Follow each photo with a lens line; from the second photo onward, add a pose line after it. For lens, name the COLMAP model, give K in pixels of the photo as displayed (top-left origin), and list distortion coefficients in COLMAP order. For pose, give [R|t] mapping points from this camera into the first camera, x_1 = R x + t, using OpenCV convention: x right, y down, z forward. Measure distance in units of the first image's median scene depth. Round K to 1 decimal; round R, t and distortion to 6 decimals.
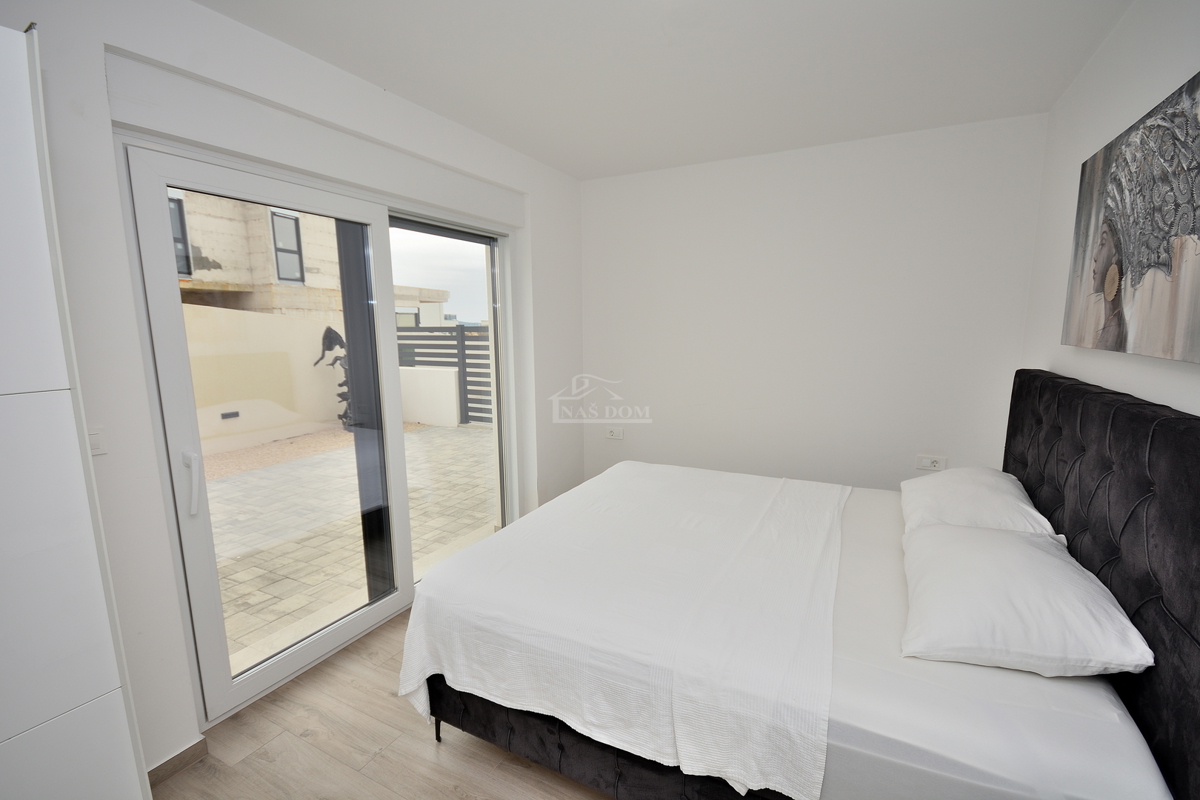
lens RADIAL K [[524.6, 0, 603.8], [0, 524.6, 409.0], [0, 0, 1]] dist [0.037447, -0.025123]
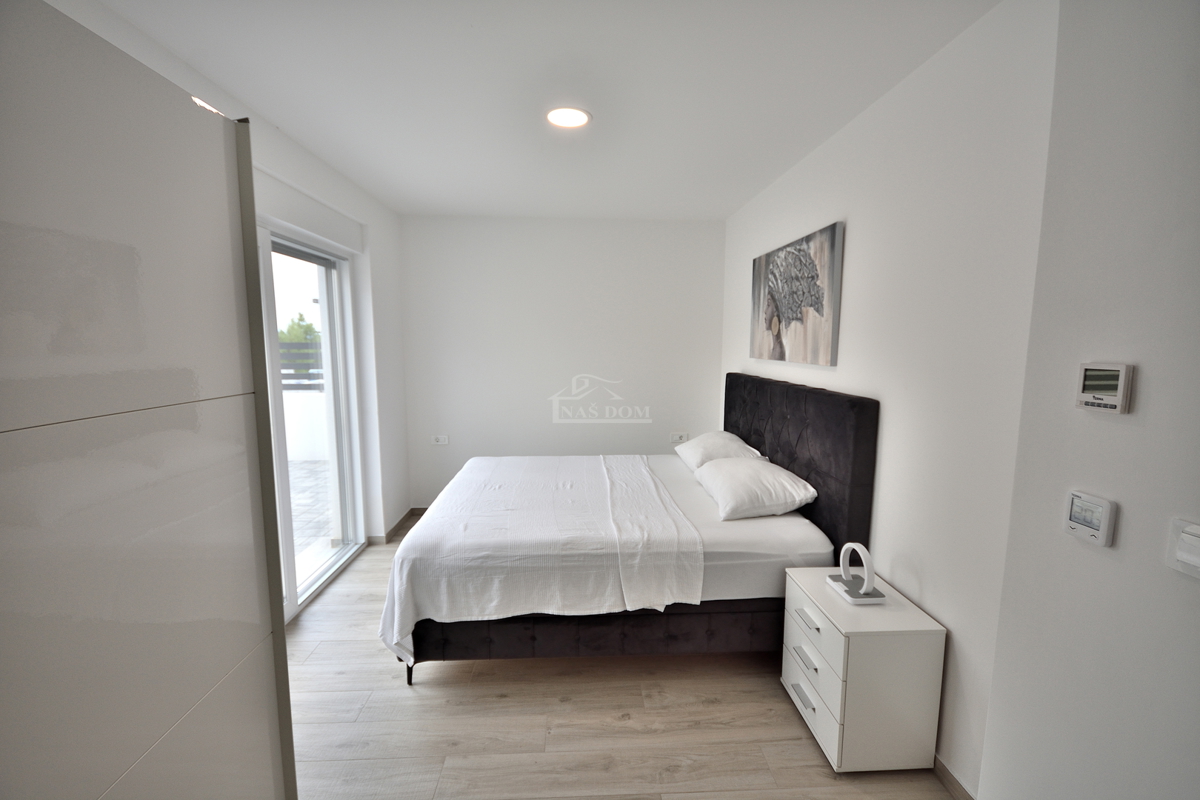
lens RADIAL K [[527.6, 0, 604.1], [0, 527.6, 409.6], [0, 0, 1]] dist [0.012157, -0.011696]
pose [[0.863383, -0.054911, 0.501553, -0.595804], [0.070810, 0.997409, -0.012696, 0.051431], [-0.499556, 0.046476, 0.865034, -0.362402]]
